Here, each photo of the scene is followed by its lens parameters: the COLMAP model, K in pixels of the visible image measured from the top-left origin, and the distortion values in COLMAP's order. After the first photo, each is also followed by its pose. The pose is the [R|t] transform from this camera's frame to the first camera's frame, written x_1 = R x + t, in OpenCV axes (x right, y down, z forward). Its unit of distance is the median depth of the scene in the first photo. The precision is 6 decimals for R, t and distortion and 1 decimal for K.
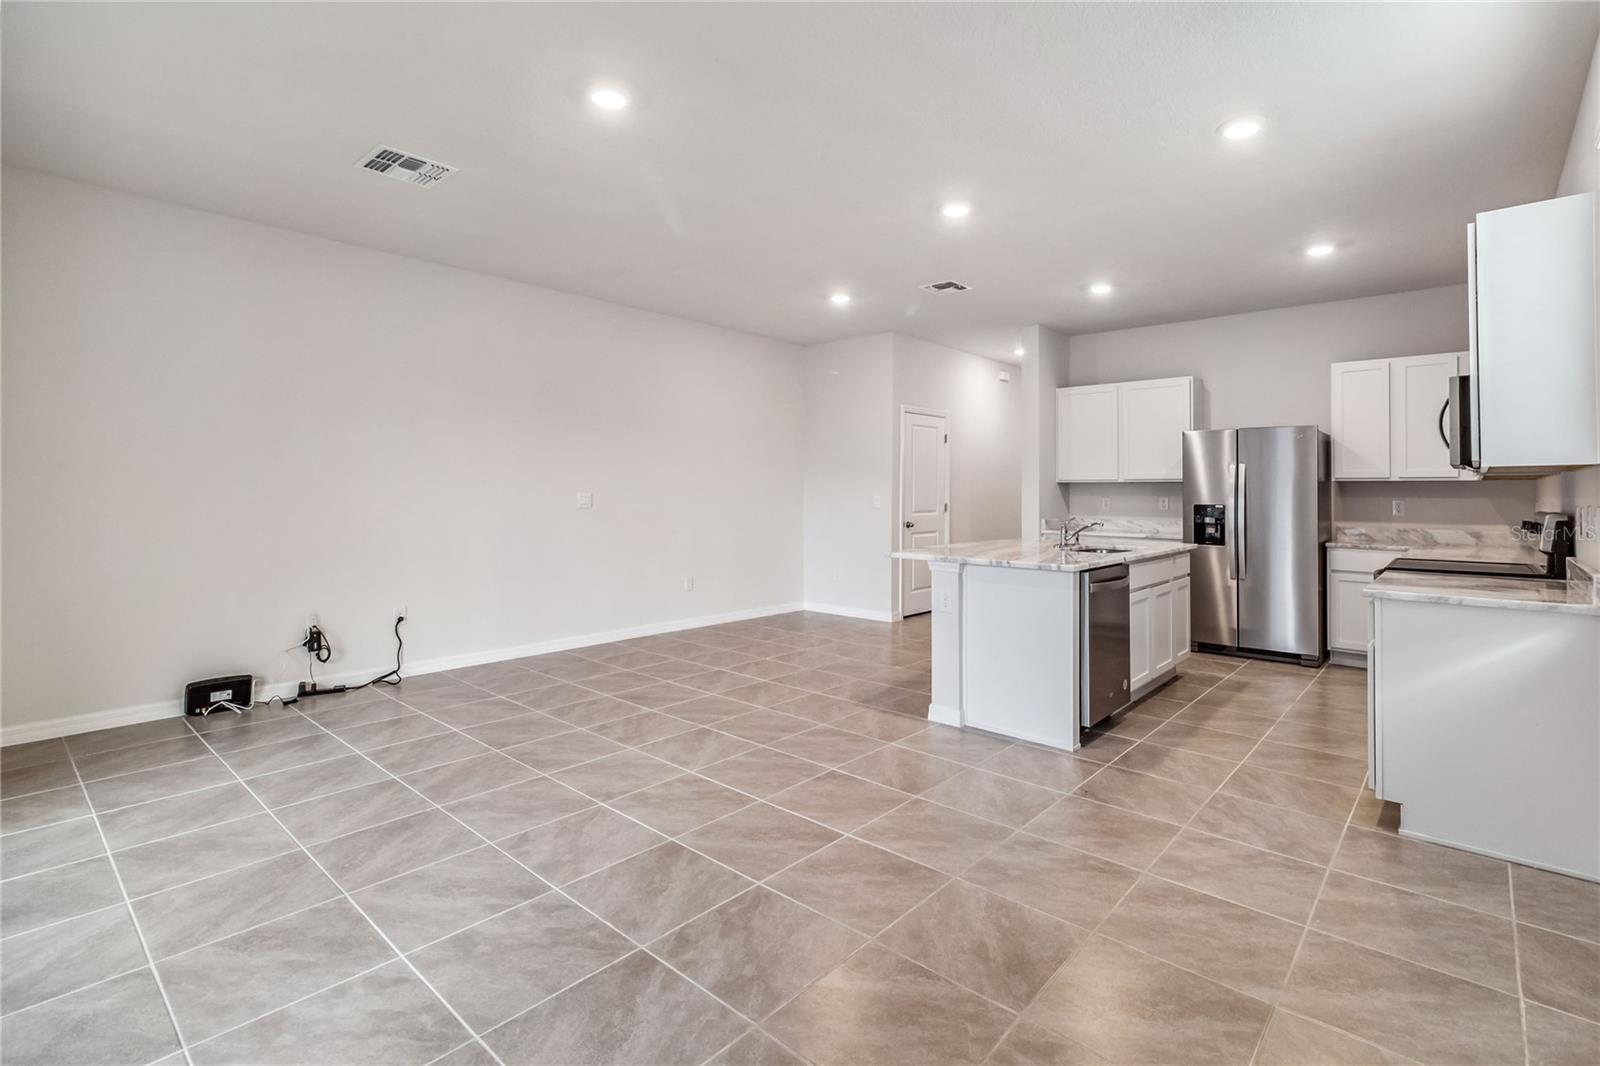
lens RADIAL K [[745.6, 0, 819.9], [0, 745.6, 476.9], [0, 0, 1]] dist [0.000561, -0.000059]
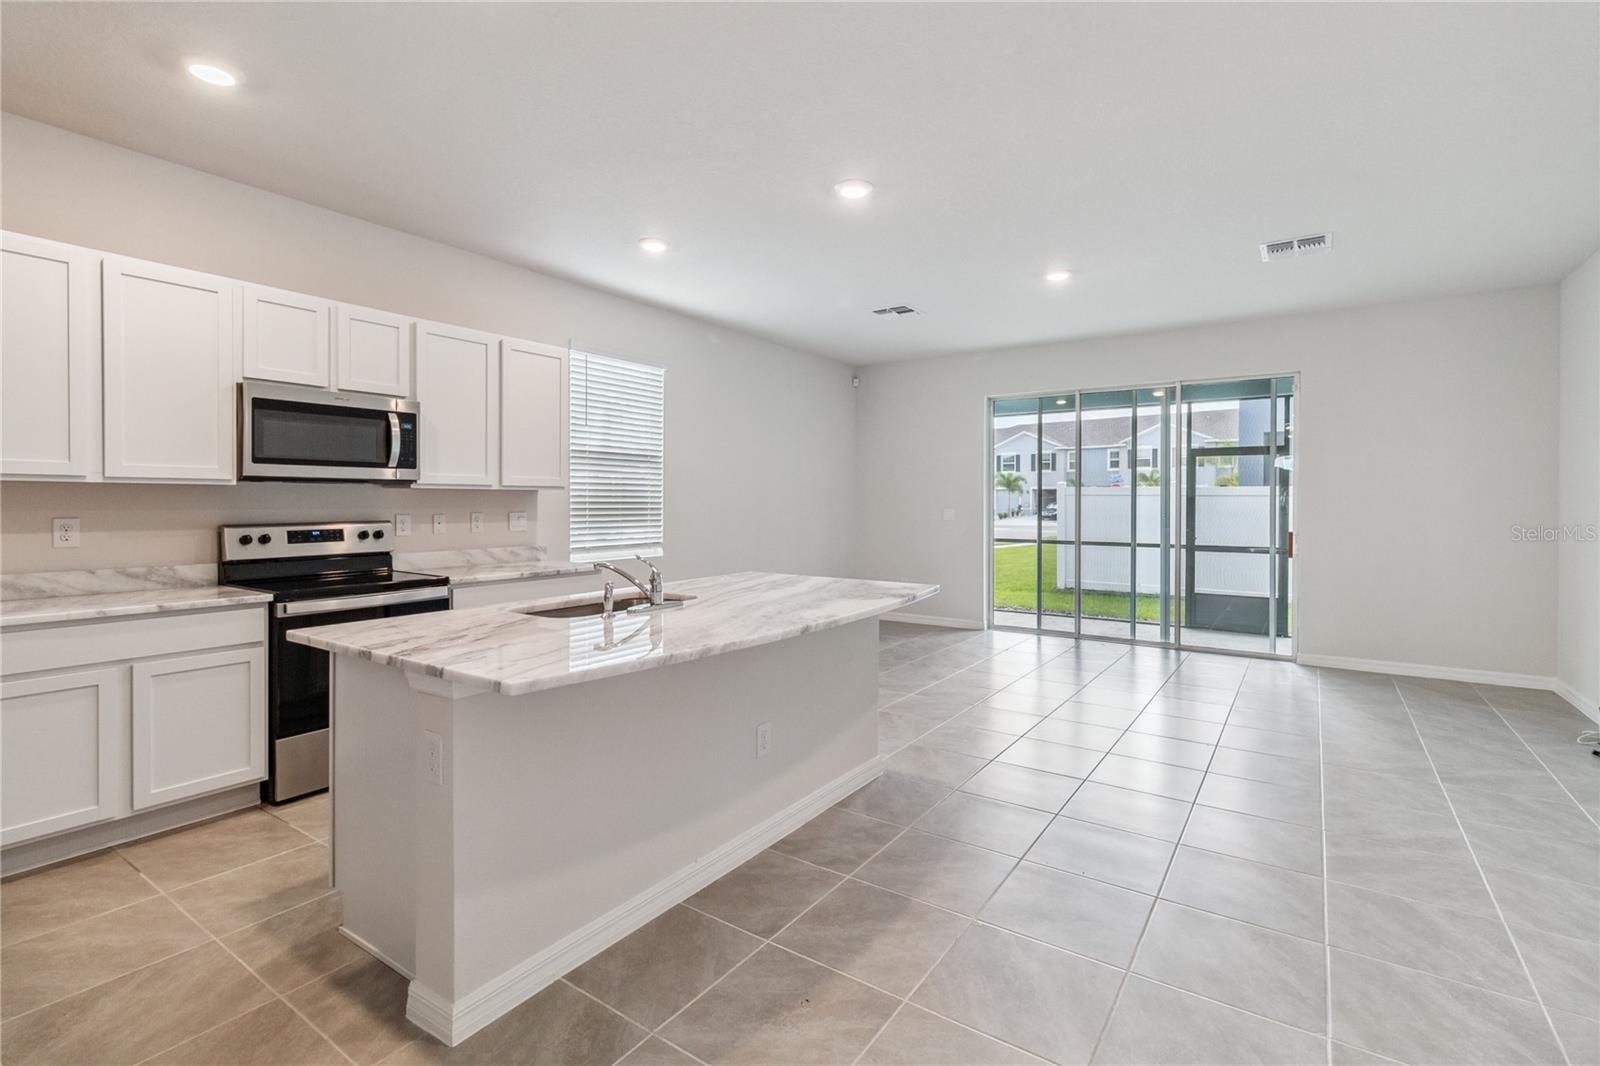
lens RADIAL K [[734.5, 0, 818.0], [0, 734.5, 506.8], [0, 0, 1]] dist [0.005636, 0.000115]
pose [[-0.991729, -0.007980, -0.128101, 0.251049], [-0.006255, 0.999884, -0.013860, 0.022522], [0.128197, -0.012945, -0.991664, 1.401614]]
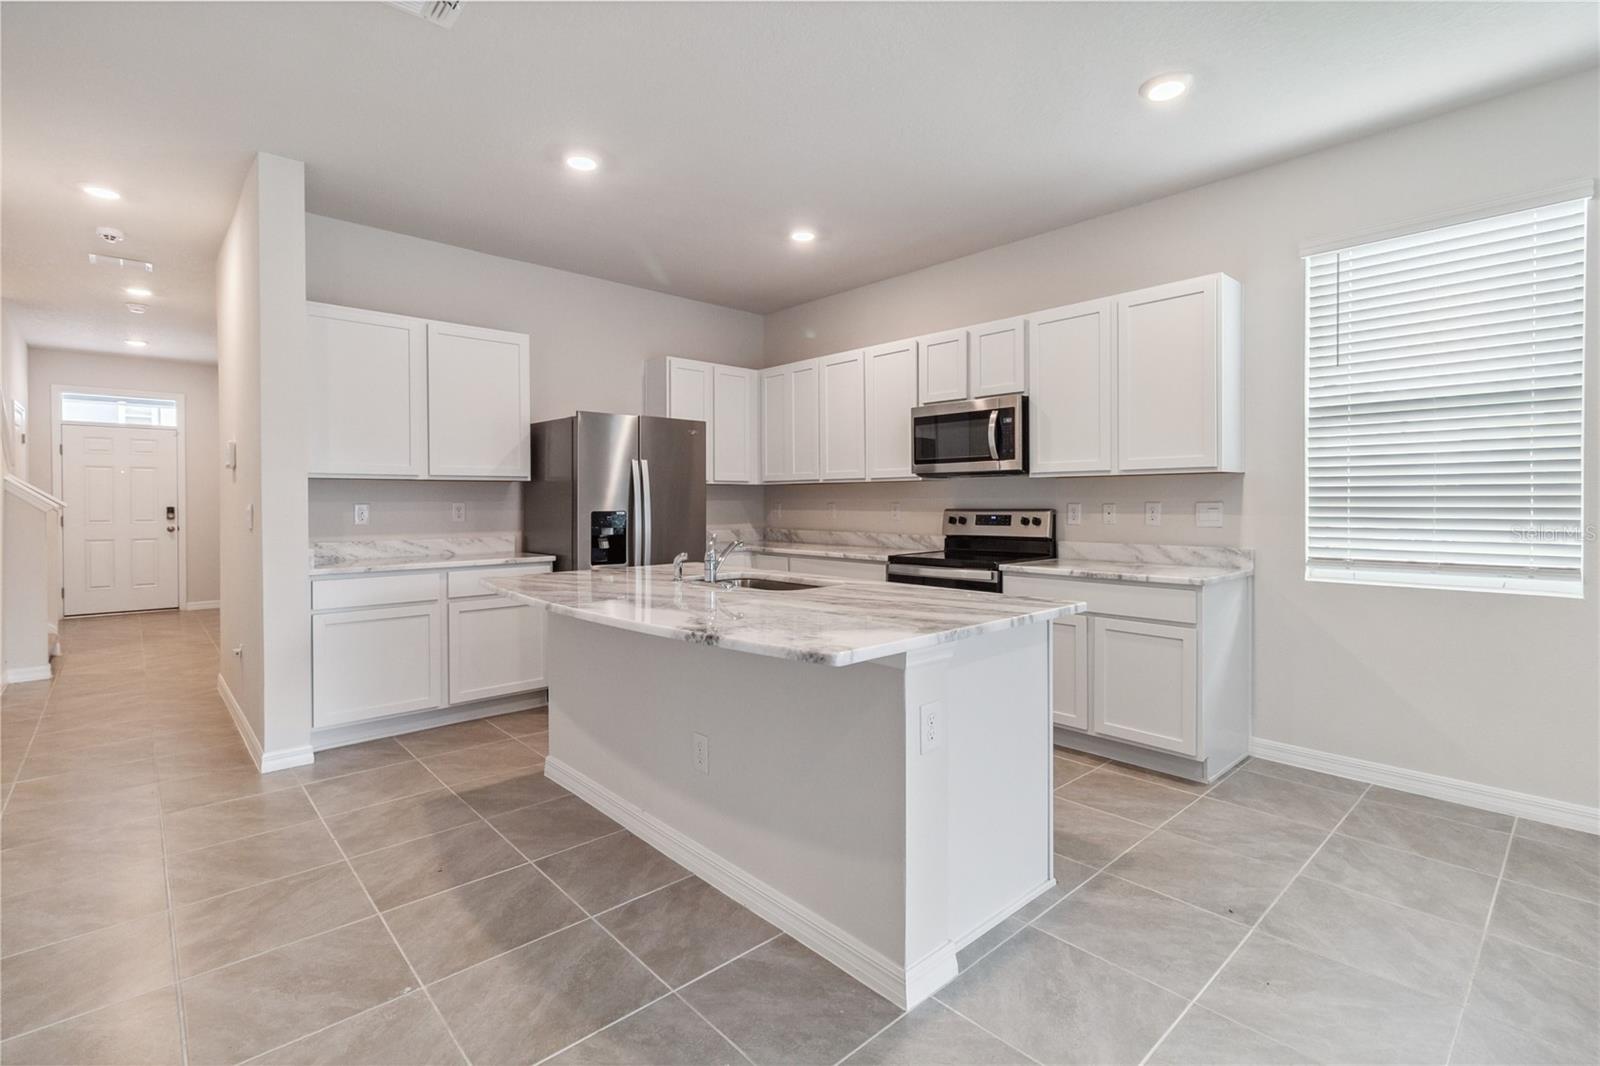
lens RADIAL K [[734.5, 0, 818.0], [0, 734.5, 506.8], [0, 0, 1]] dist [0.005636, 0.000115]
pose [[0.098057, -0.014445, 0.995076, -0.218769], [-0.016765, 0.999729, 0.016165, 0.018153], [-0.995040, -0.018268, 0.097788, 0.774048]]
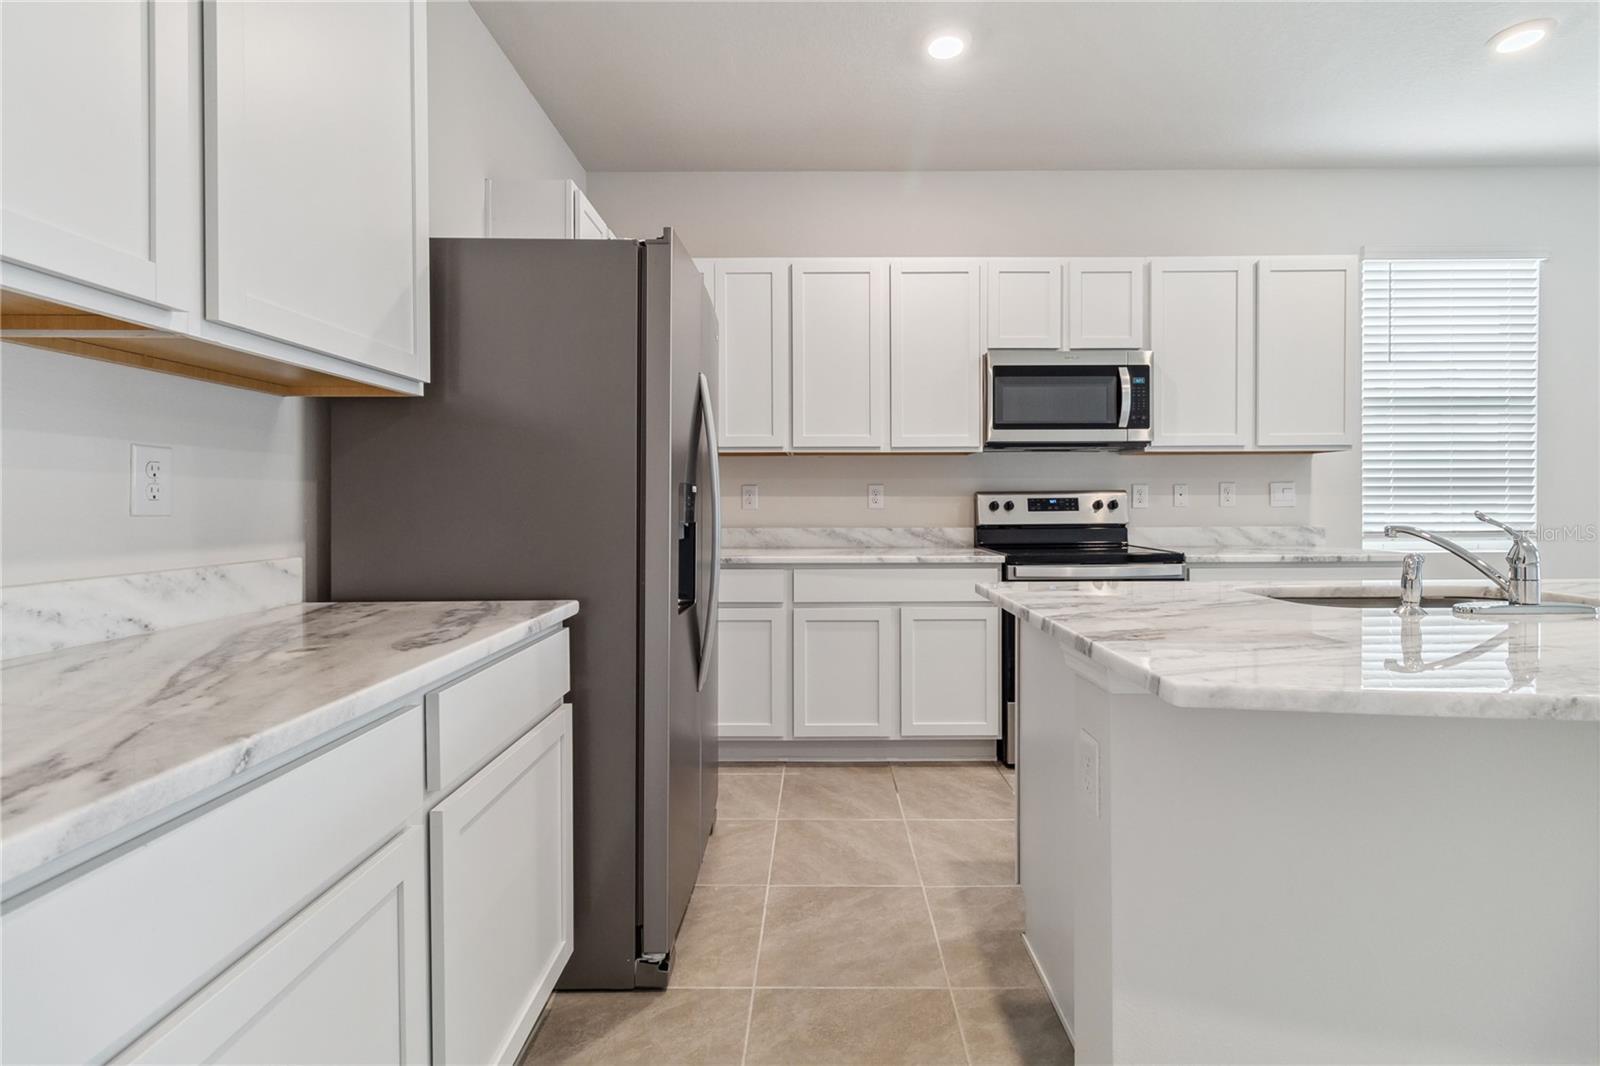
lens RADIAL K [[734.5, 0, 818.0], [0, 734.5, 506.8], [0, 0, 1]] dist [0.005636, 0.000115]
pose [[-0.659934, -0.007578, 0.751285, 0.263063], [-0.015478, 0.999874, -0.003510, 0.051136], [-0.751164, -0.013945, -0.659968, 1.266593]]
